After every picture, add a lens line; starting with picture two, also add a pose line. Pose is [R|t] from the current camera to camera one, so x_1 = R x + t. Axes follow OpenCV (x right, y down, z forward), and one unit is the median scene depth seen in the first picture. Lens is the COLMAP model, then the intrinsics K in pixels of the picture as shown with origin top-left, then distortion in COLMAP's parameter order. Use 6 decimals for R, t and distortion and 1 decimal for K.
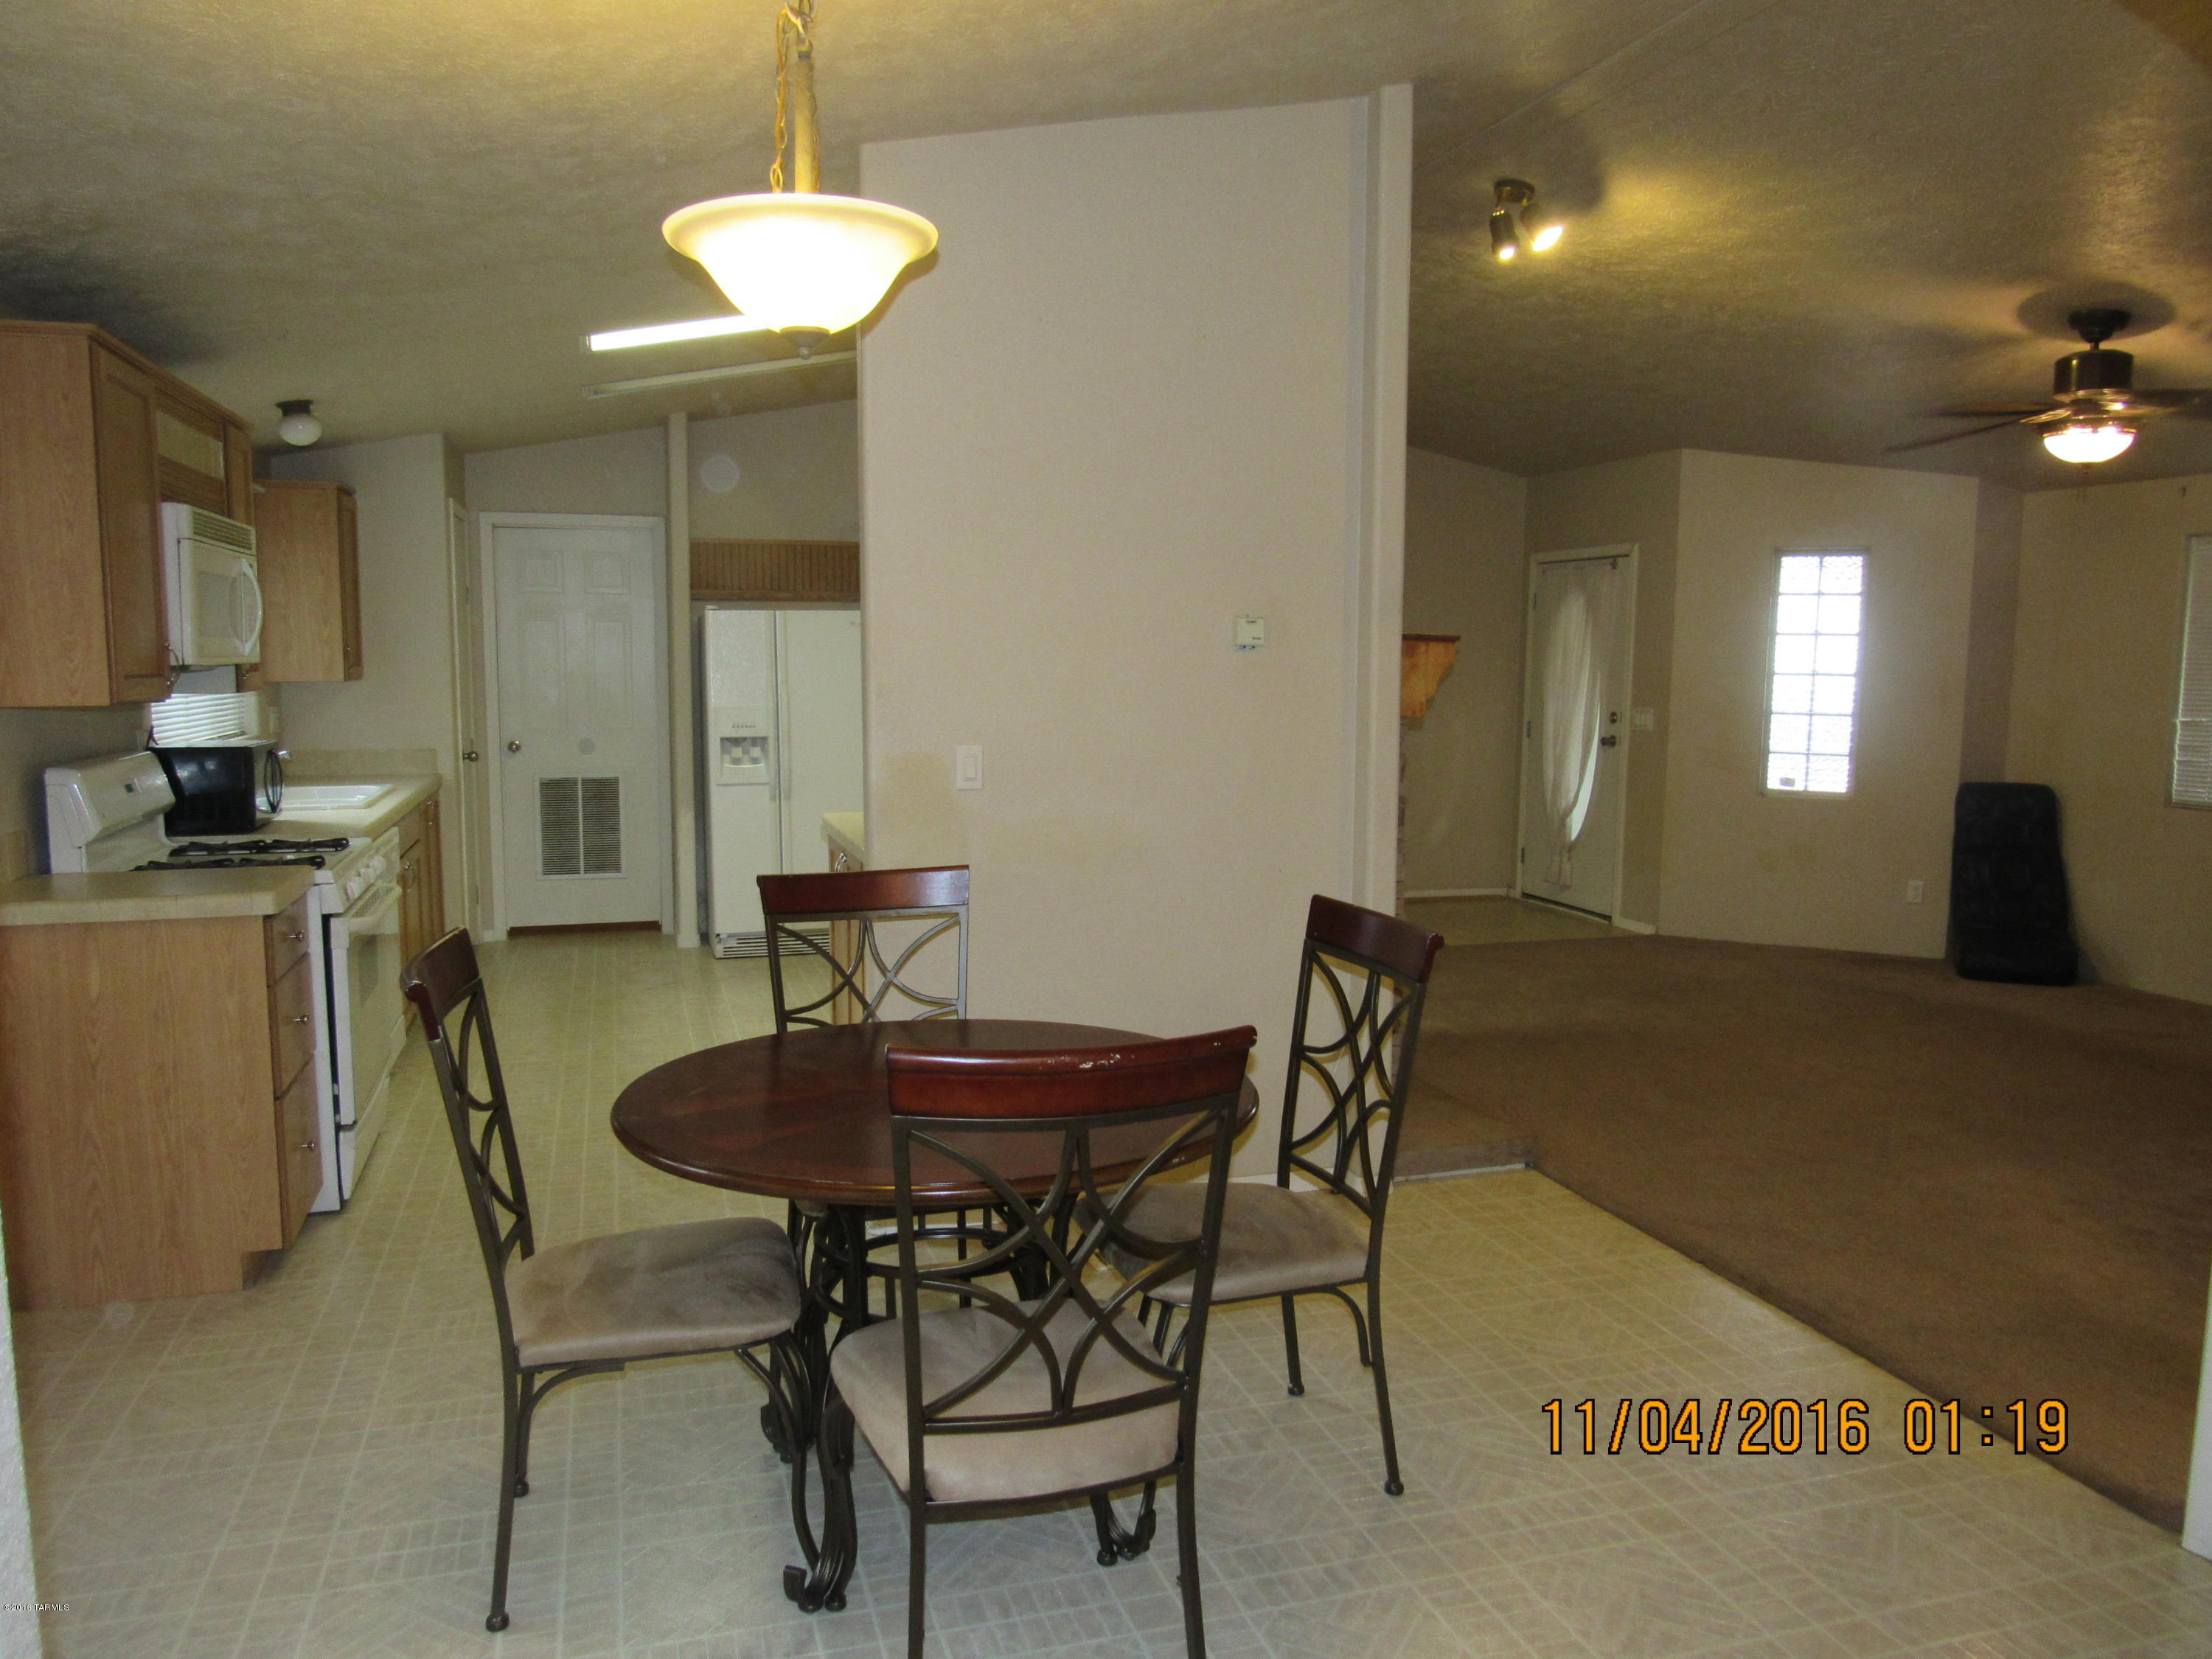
lens RADIAL K [[1600.6, 0, 1104.2], [0, 1600.6, 821.9], [0, 0, 1]] dist [-0.027873, 0.002093]
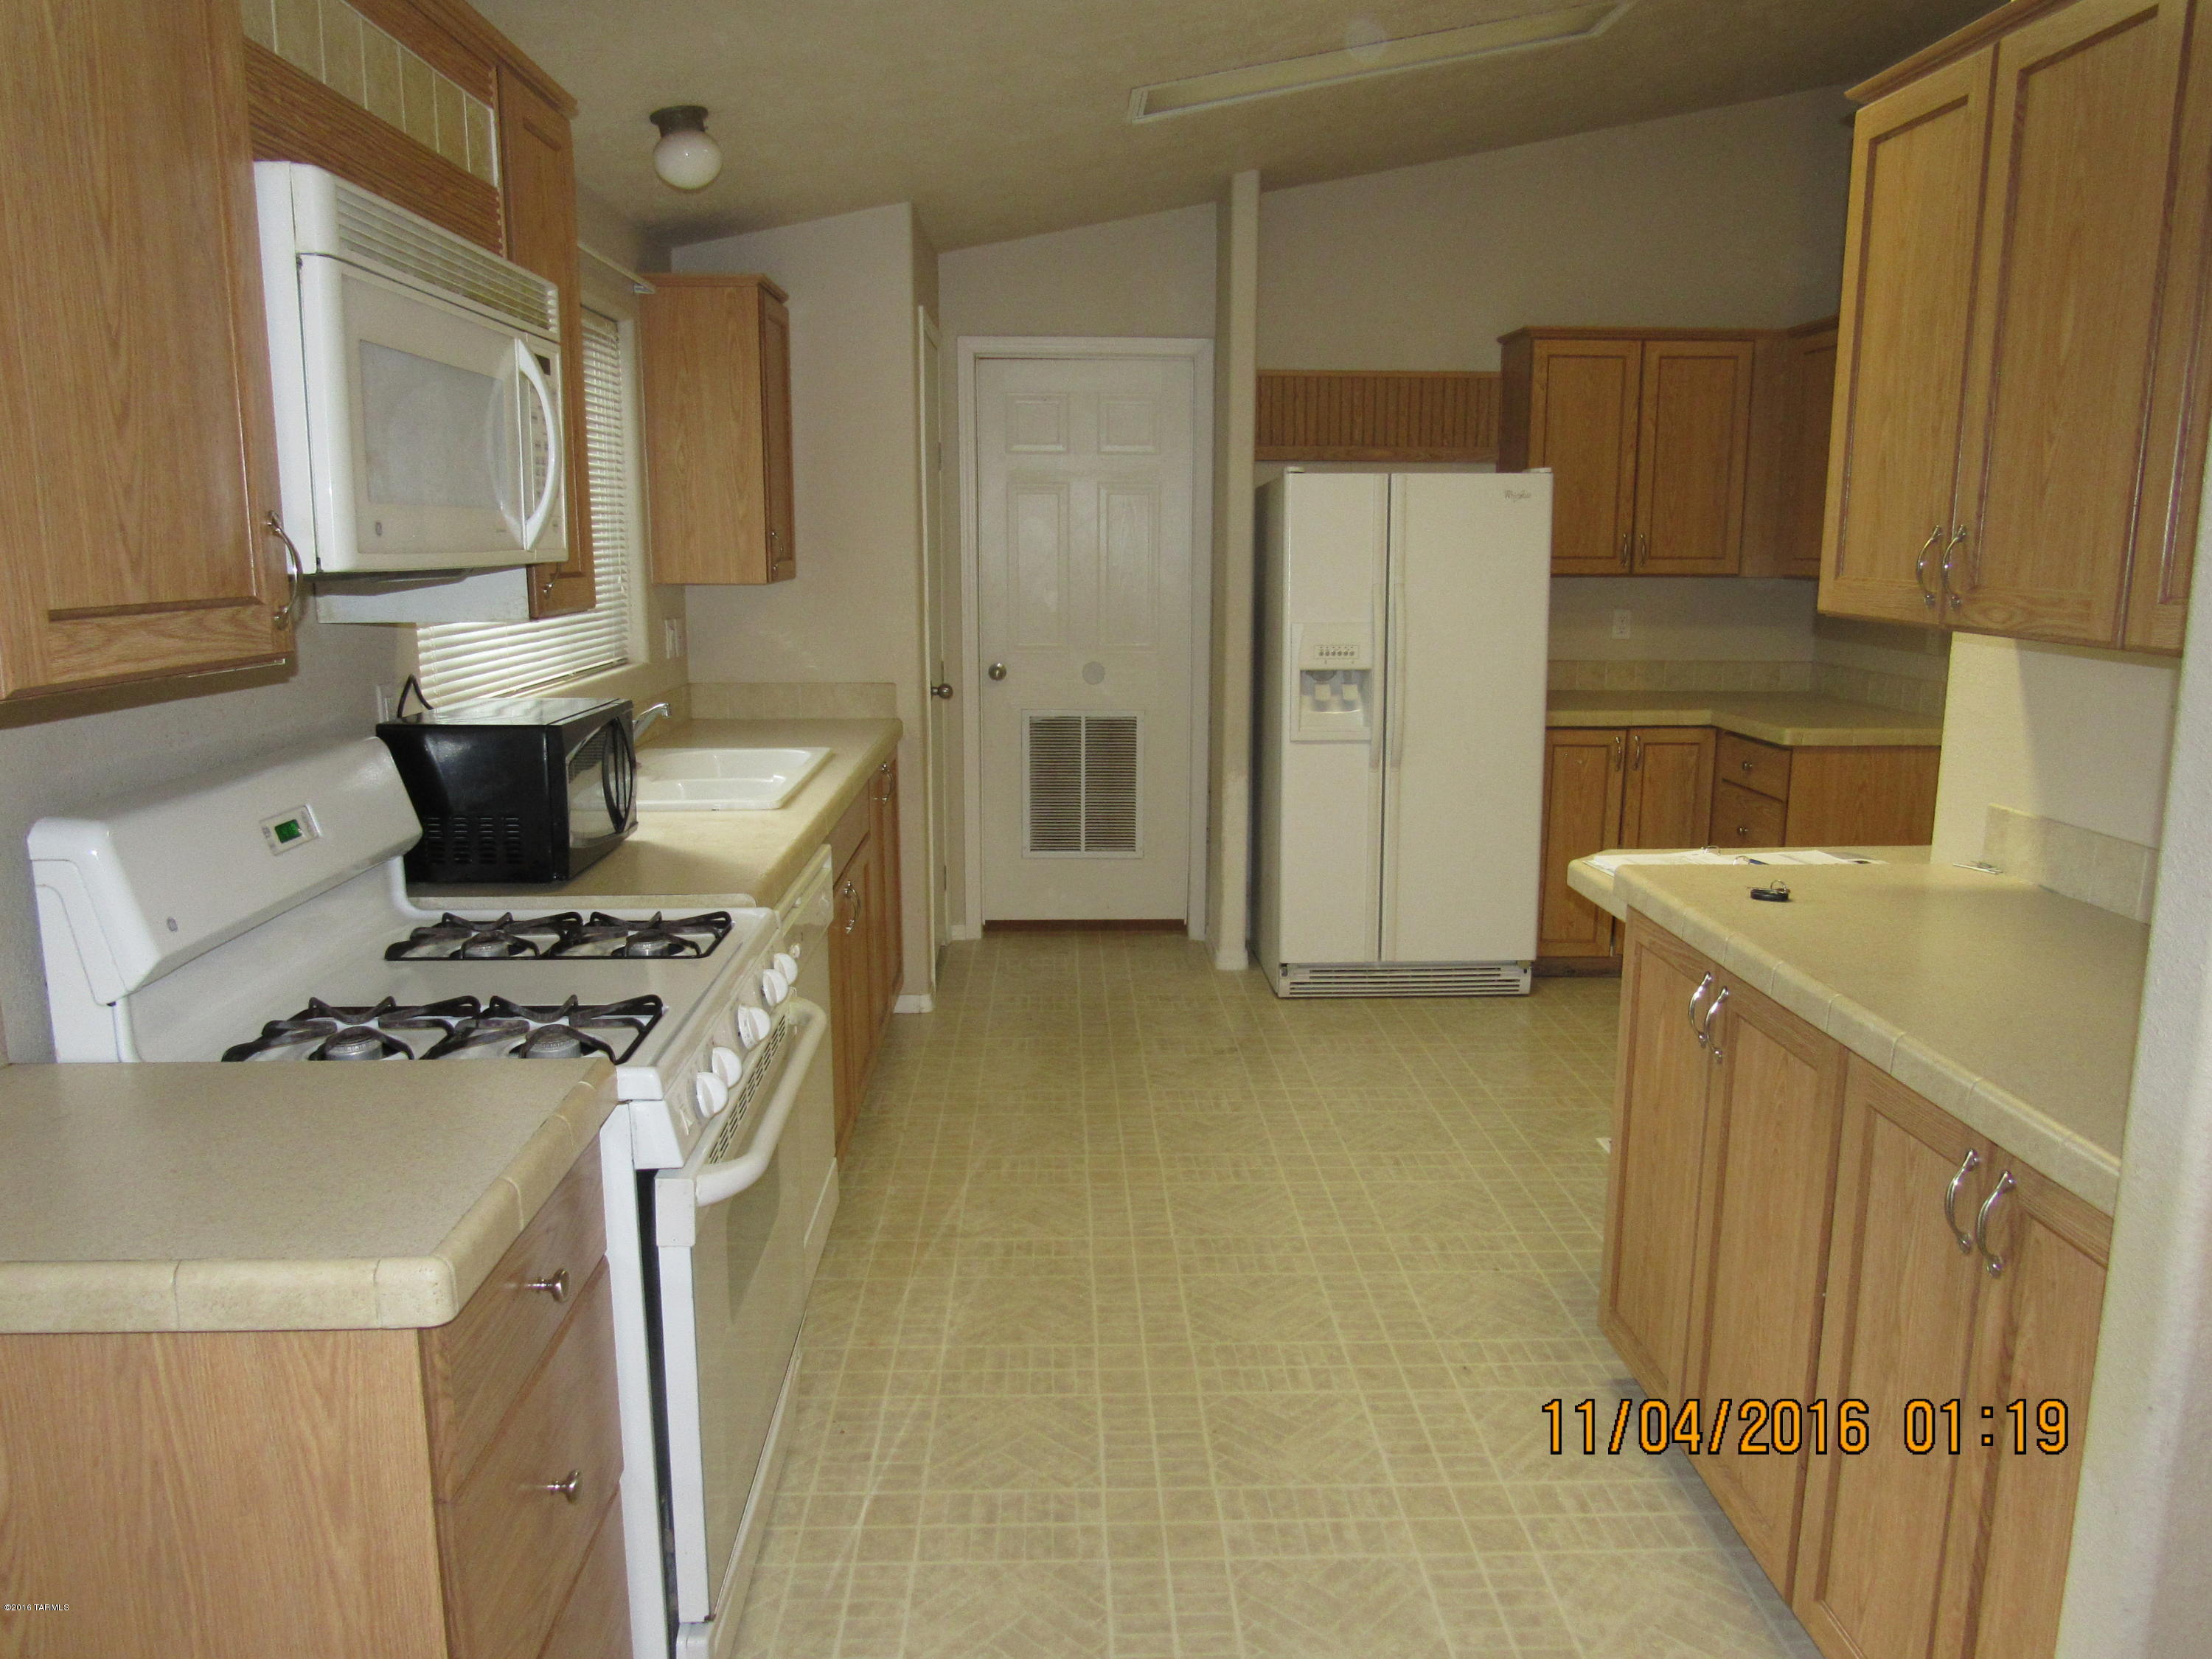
lens RADIAL K [[1592.9, 0, 1106.0], [0, 1592.9, 829.5], [0, 0, 1]] dist [-0.040216, 0.001714]
pose [[0.964773, 0.046083, -0.259016, -0.154537], [-0.026391, 0.996525, 0.078998, -0.039468], [0.261757, -0.069379, 0.962637, 0.367185]]
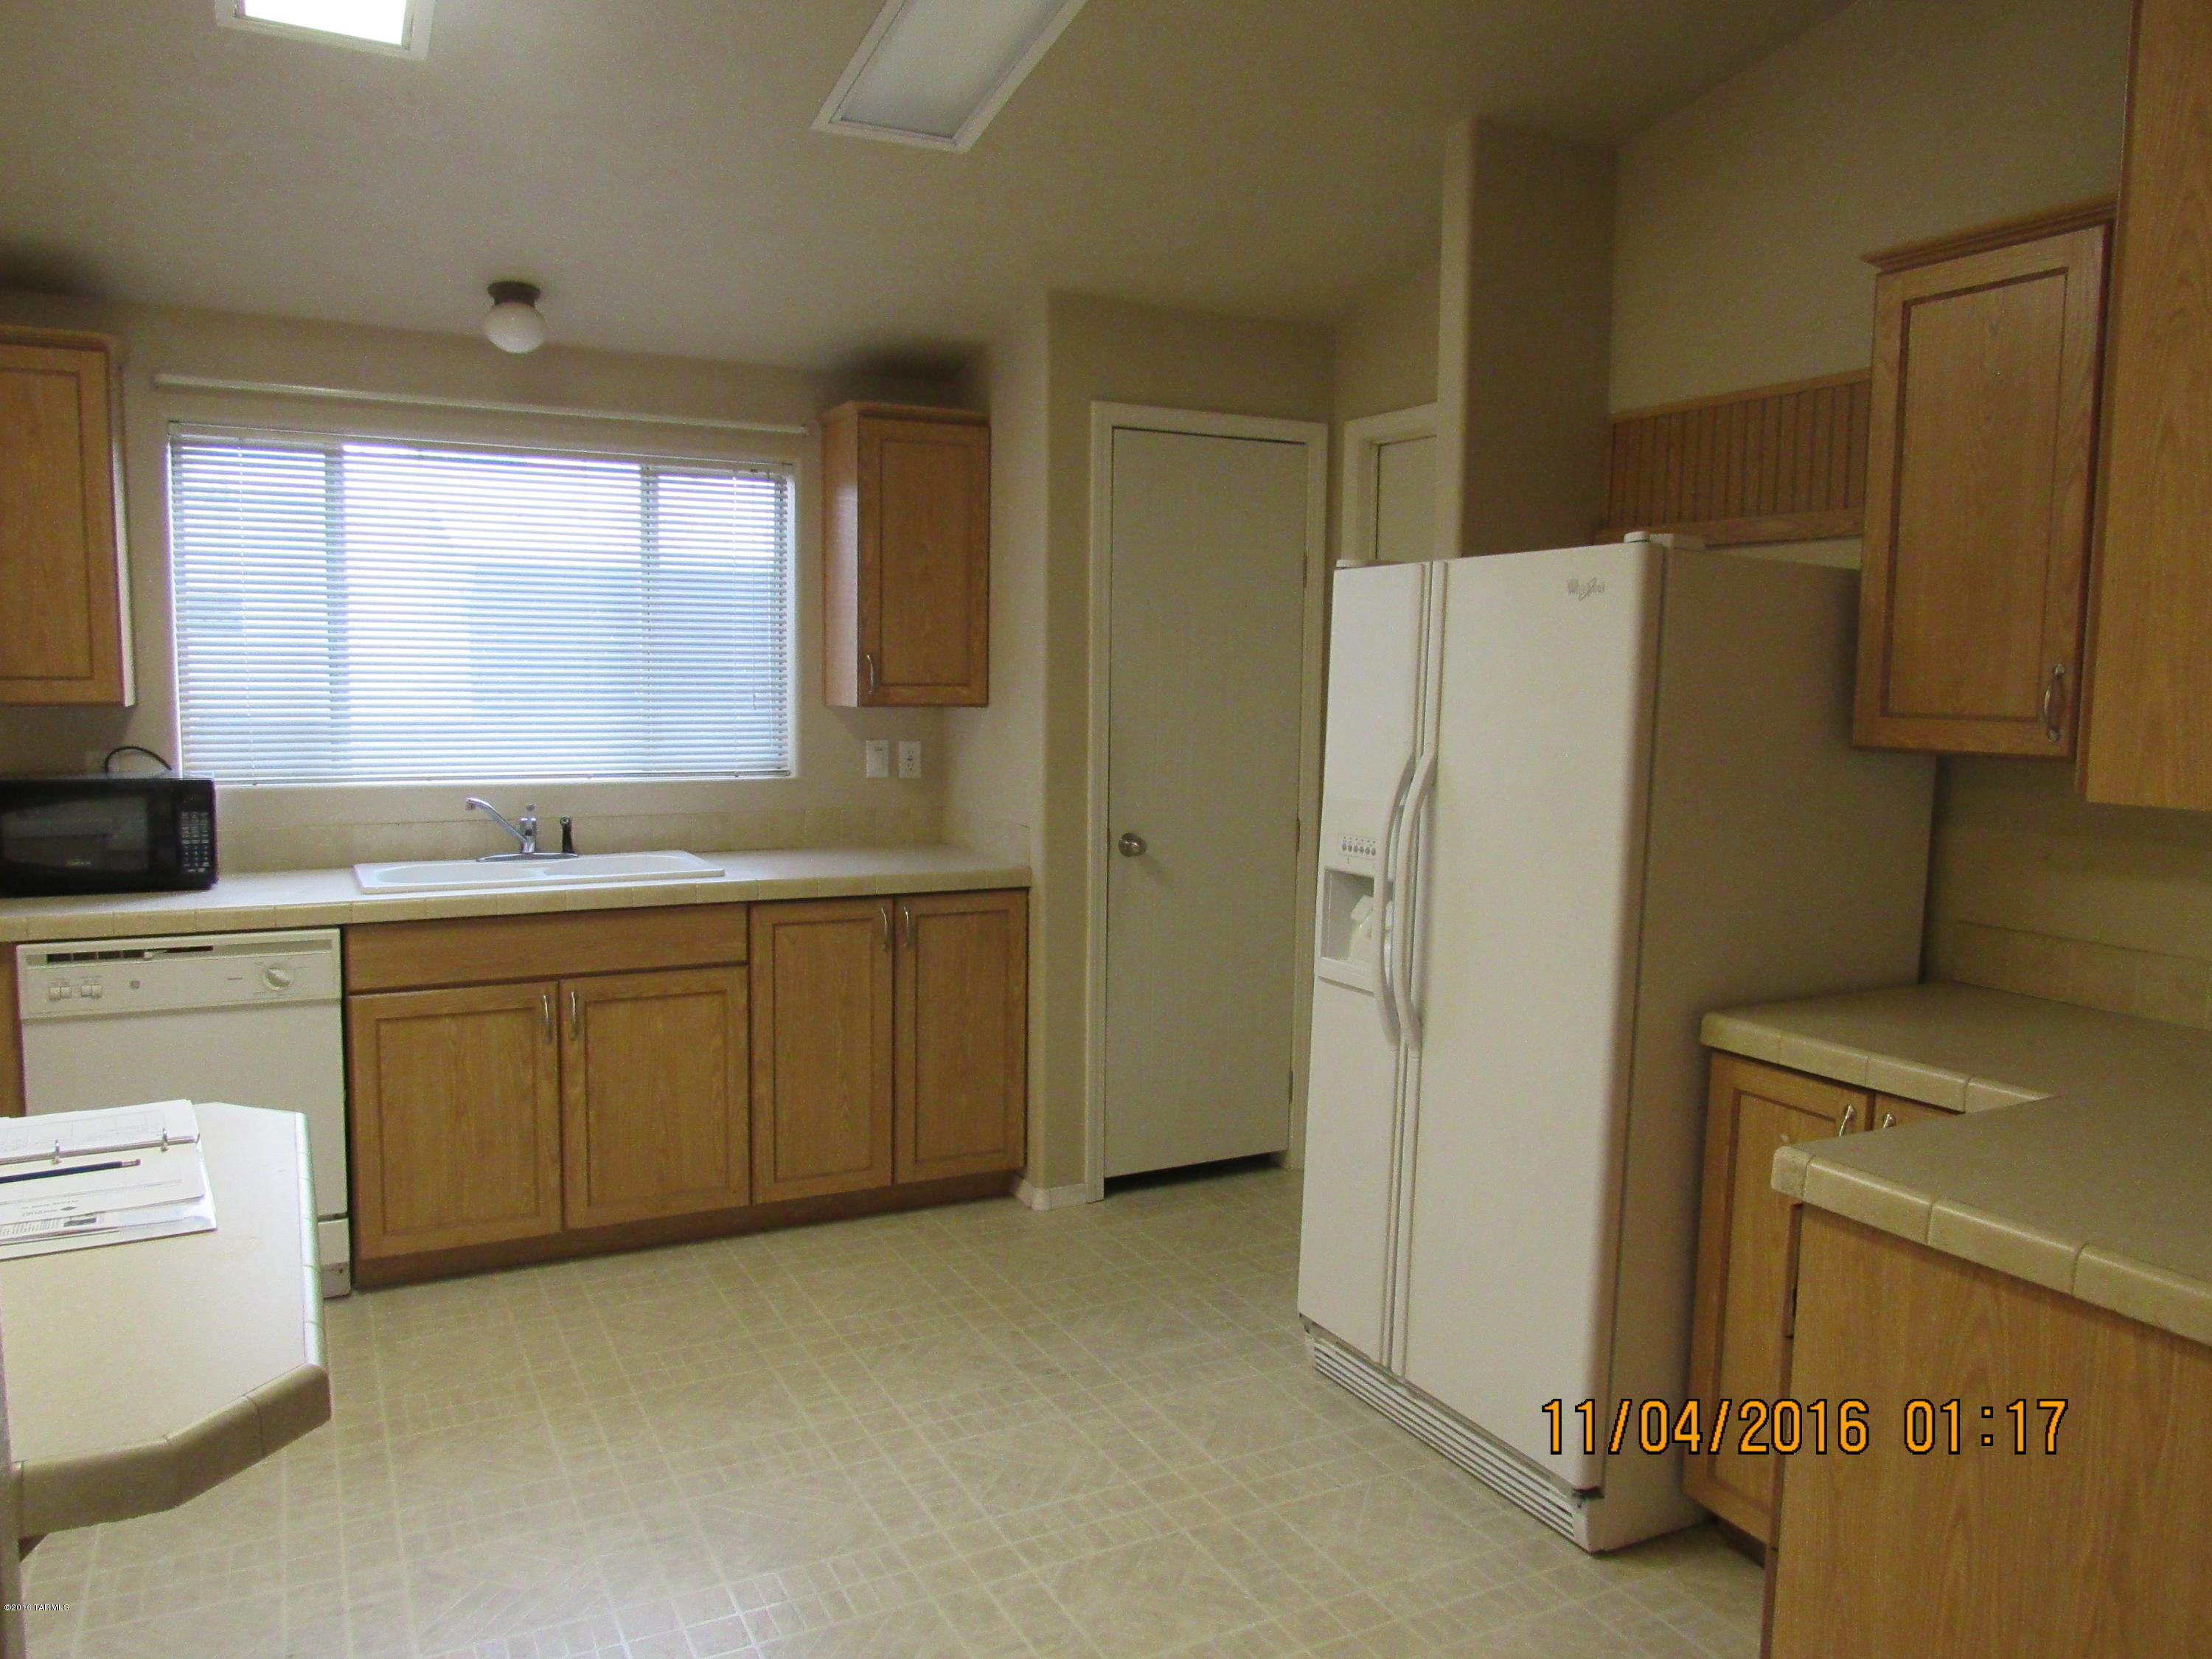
lens RADIAL K [[1578.5, 0, 1105.0], [0, 1578.5, 837.1], [0, 0, 1]] dist [-0.026761, 0.004808]
pose [[0.173561, 0.100438, -0.979688, 0.181343], [-0.116183, 0.989927, 0.080905, -0.096113], [0.977946, 0.099781, 0.183482, 0.935069]]
